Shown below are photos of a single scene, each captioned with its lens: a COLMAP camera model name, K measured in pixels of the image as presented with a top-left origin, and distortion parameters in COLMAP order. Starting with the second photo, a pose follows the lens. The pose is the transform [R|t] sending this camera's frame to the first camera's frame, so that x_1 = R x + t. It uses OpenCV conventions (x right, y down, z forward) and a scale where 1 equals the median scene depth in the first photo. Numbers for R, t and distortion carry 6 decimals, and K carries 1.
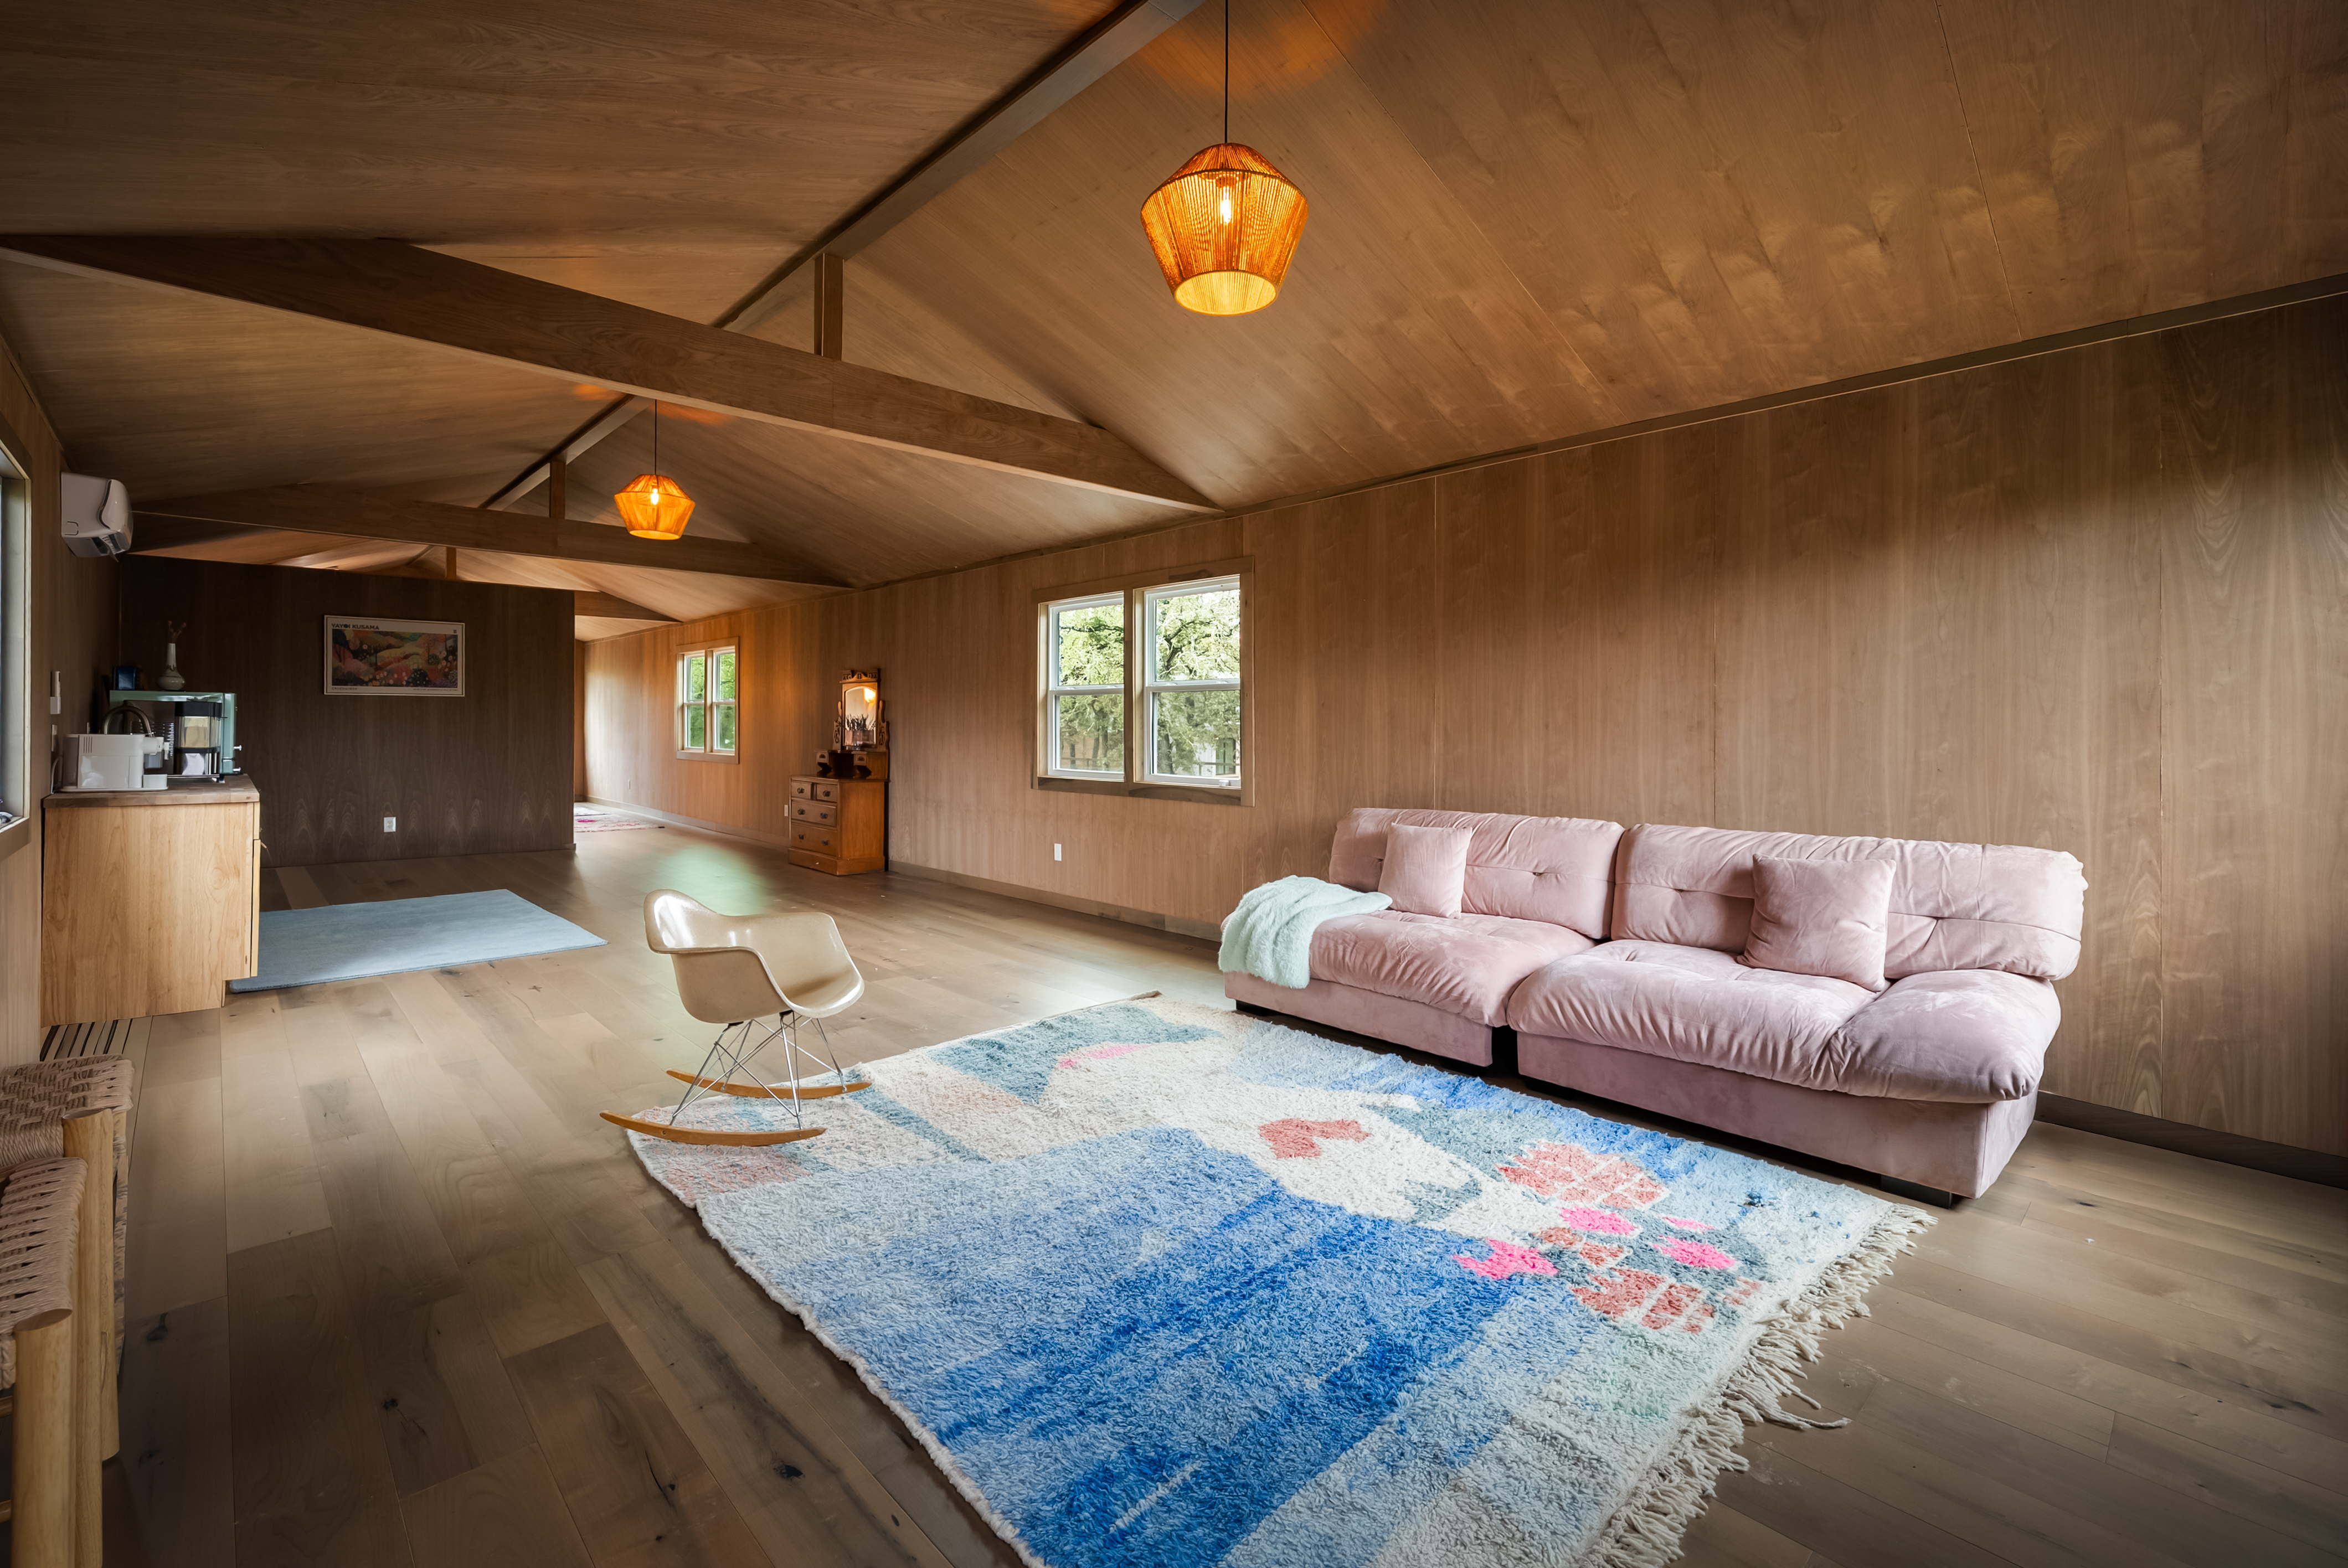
lens RADIAL K [[1008.0, 0, 1177.6], [0, 1008.0, 720.0], [0, 0, 1]] dist [0.000540, 0.000055]
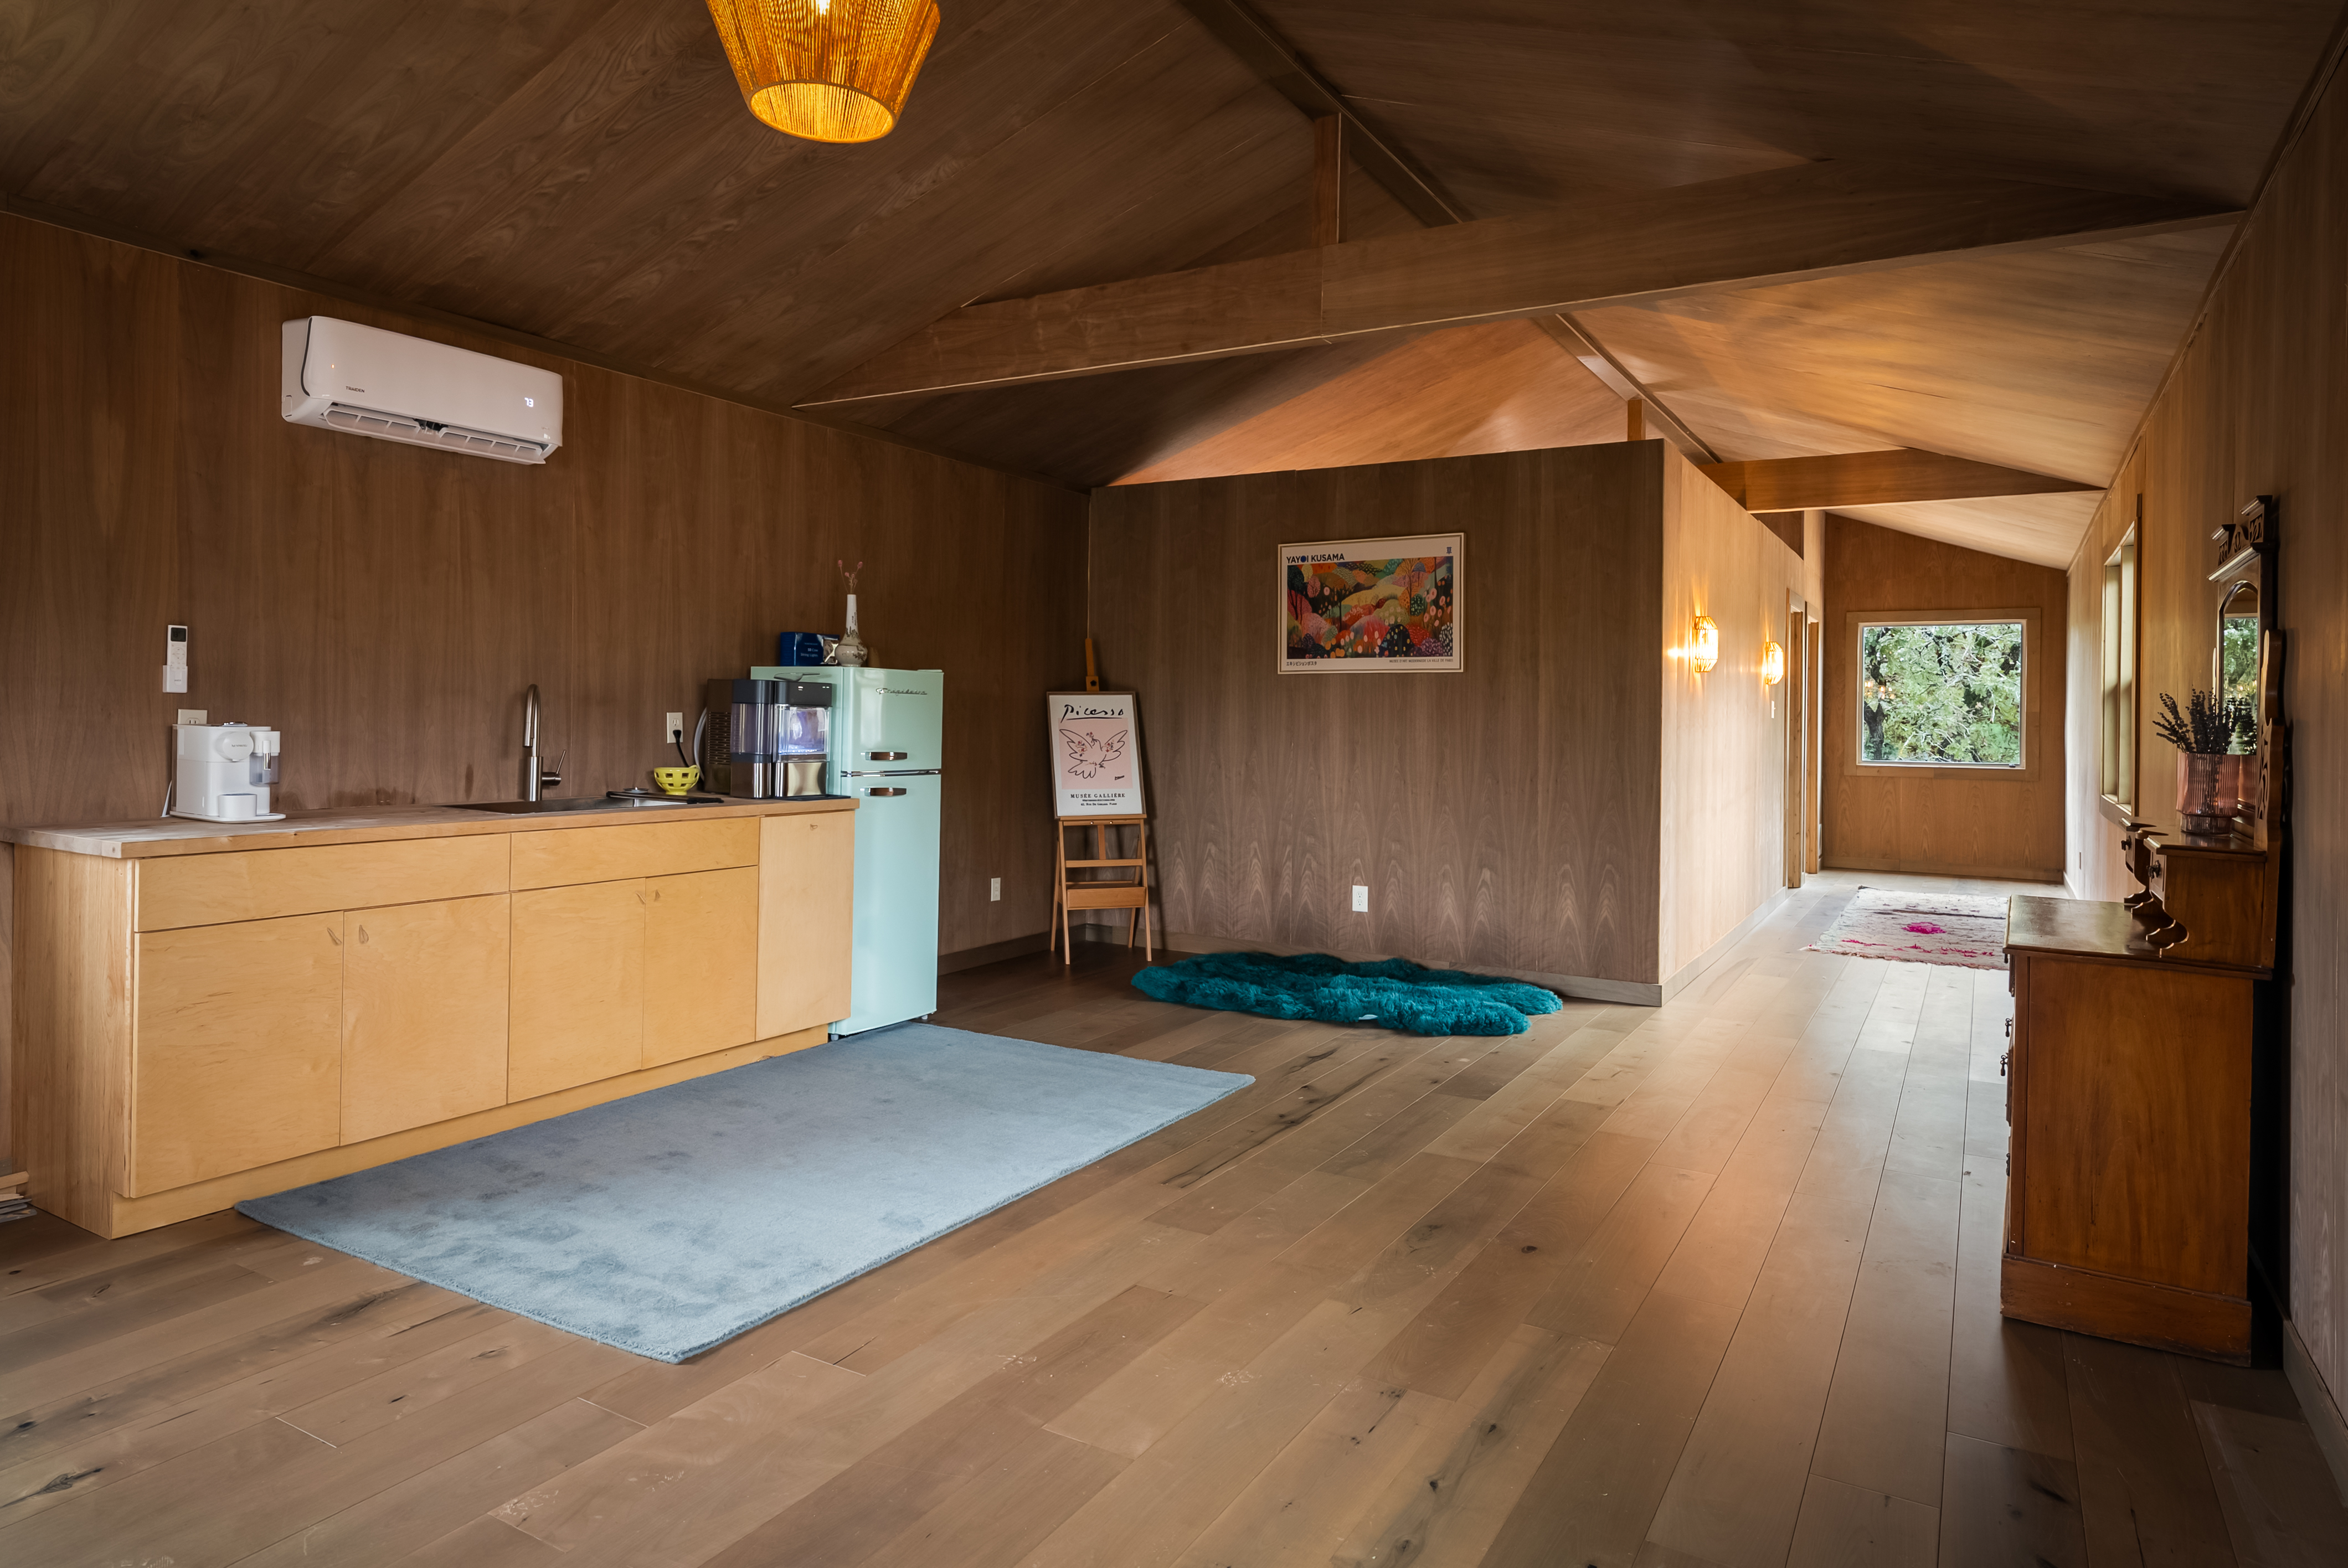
lens RADIAL K [[1387.5, 0, 1151.4], [0, 1387.5, 724.5], [0, 0, 1]] dist [-0.003403, -0.002049]
pose [[0.258184, 0.002295, -0.966093, -0.052178], [-0.007758, 0.999970, 0.000303, 0.005334], [0.966064, 0.007417, 0.258195, 0.682789]]
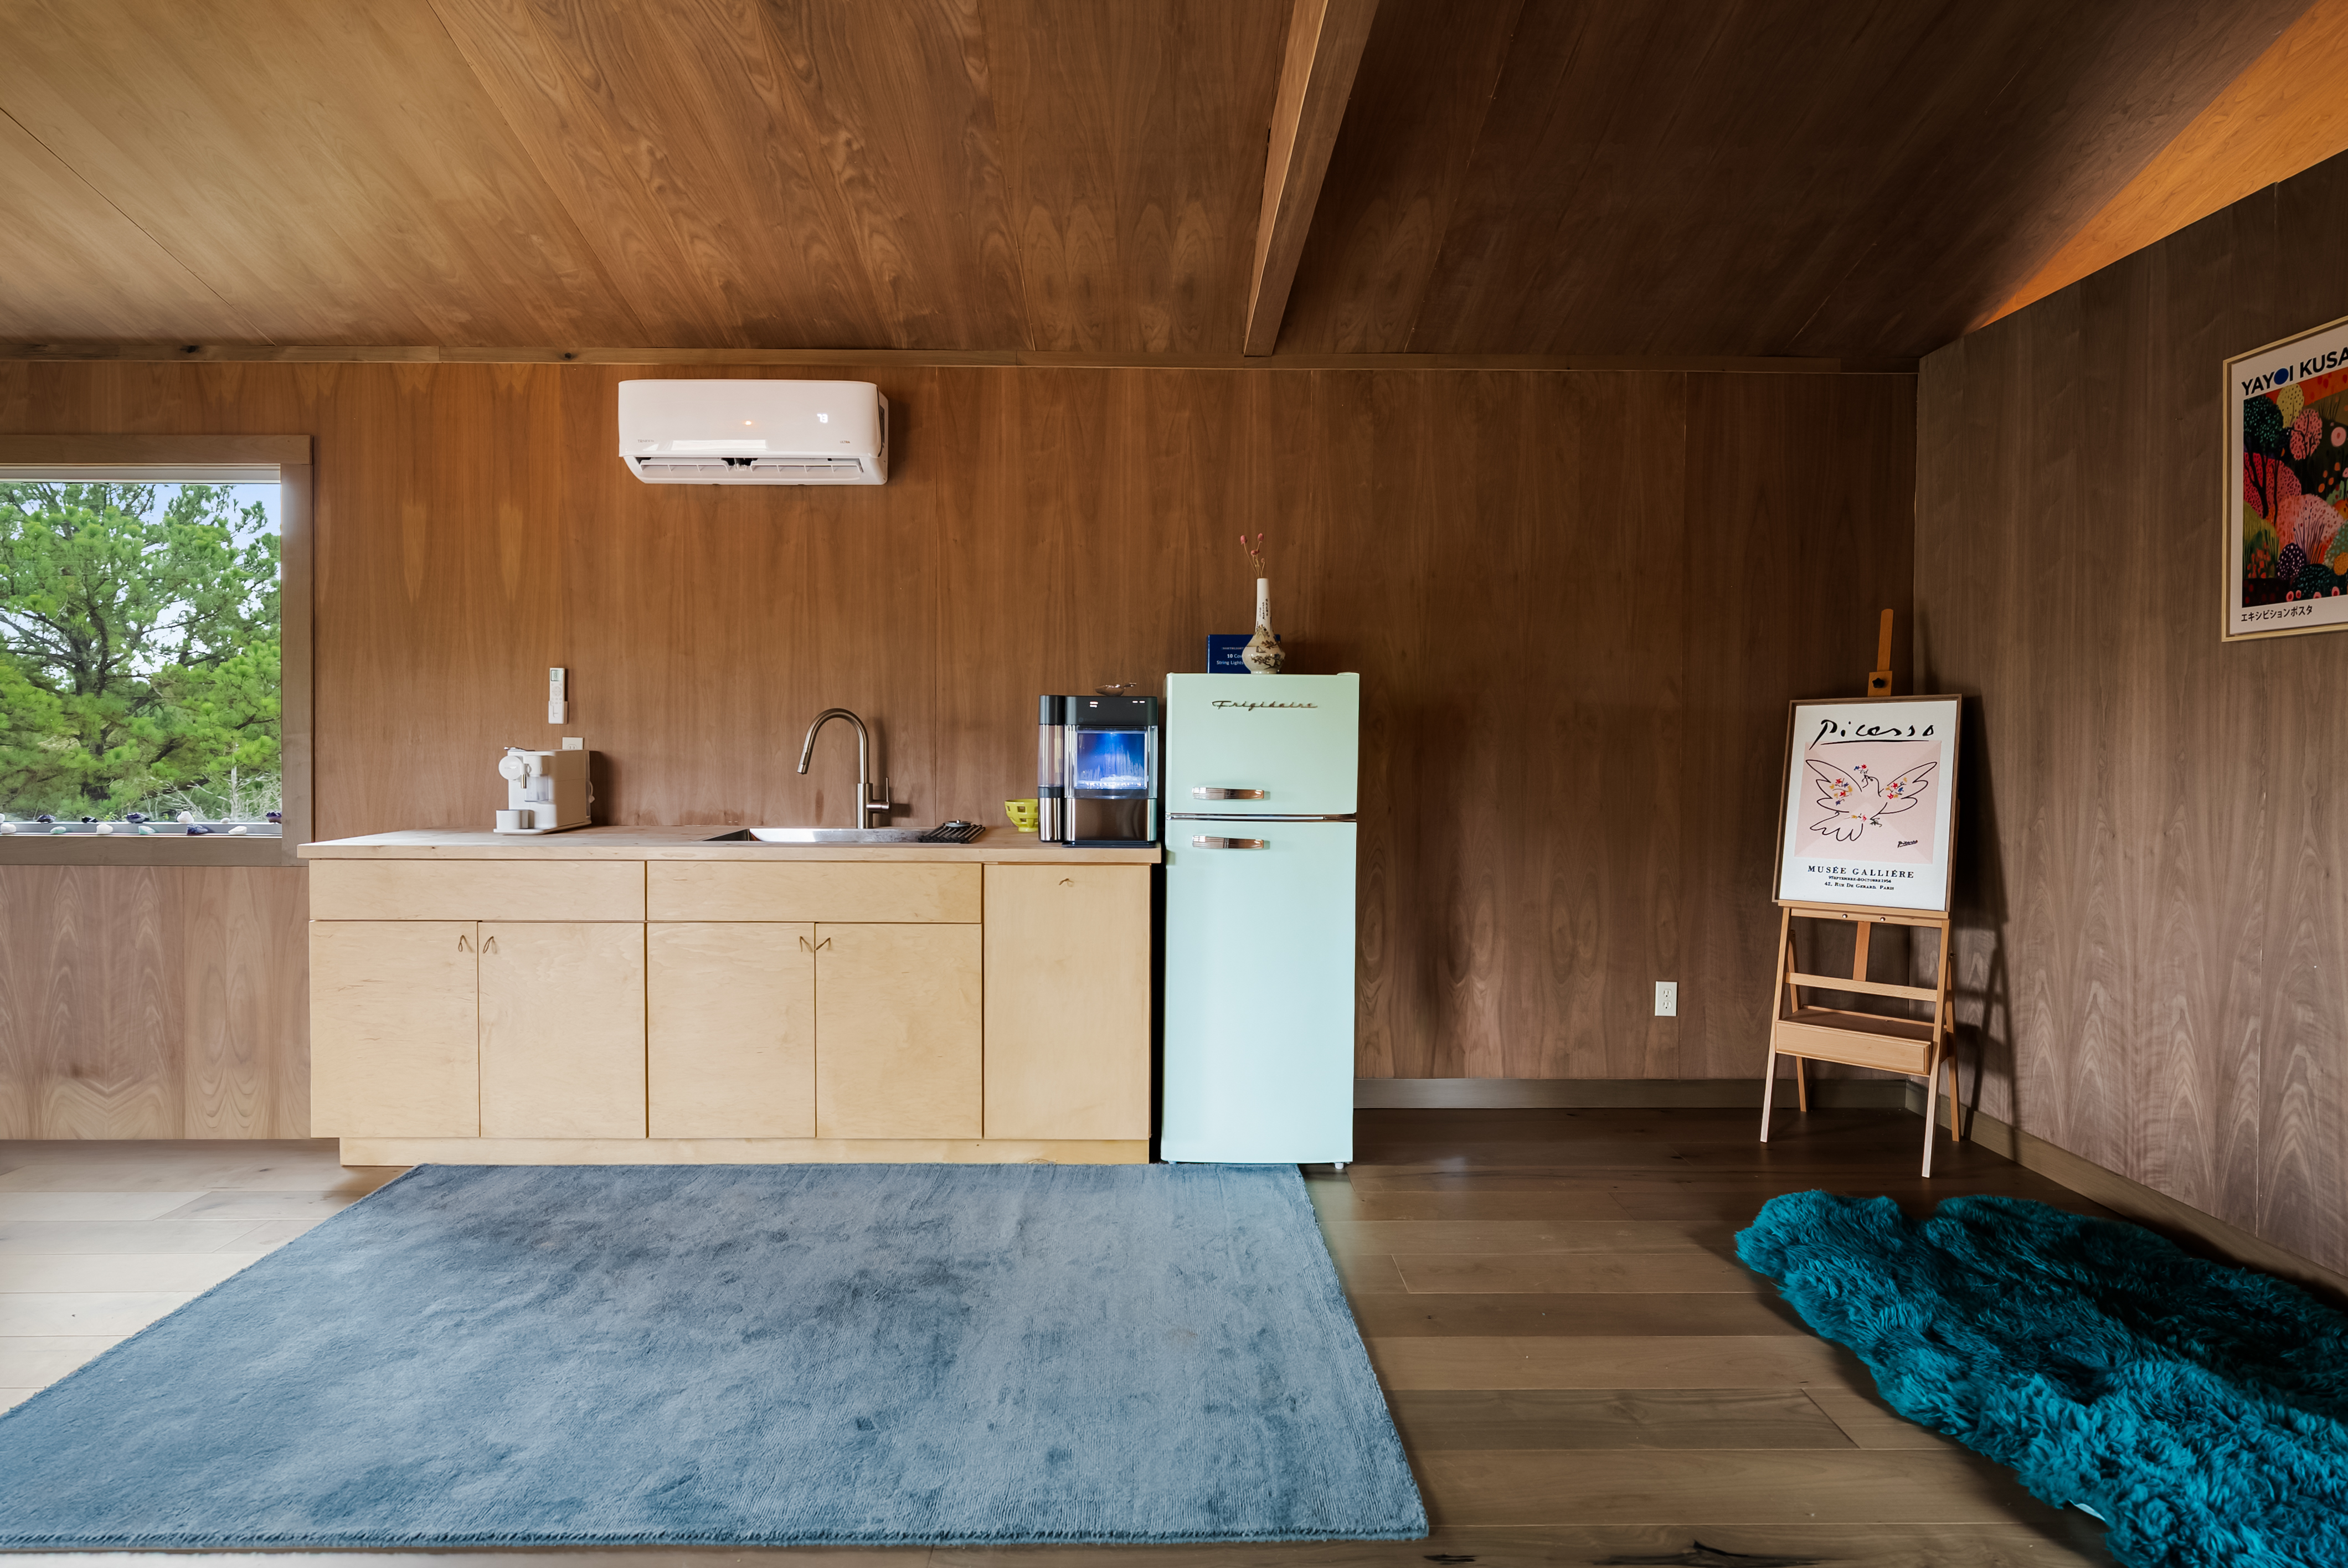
lens RADIAL K [[1176.4, 0, 1165.6], [0, 1176.4, 759.3], [0, 0, 1]] dist [0.005428, -0.000013]
pose [[-0.689924, 0.004731, -0.723866, -0.388089], [-0.005144, 0.999921, 0.011438, 0.005018], [0.723863, 0.011615, -0.689846, 0.976476]]
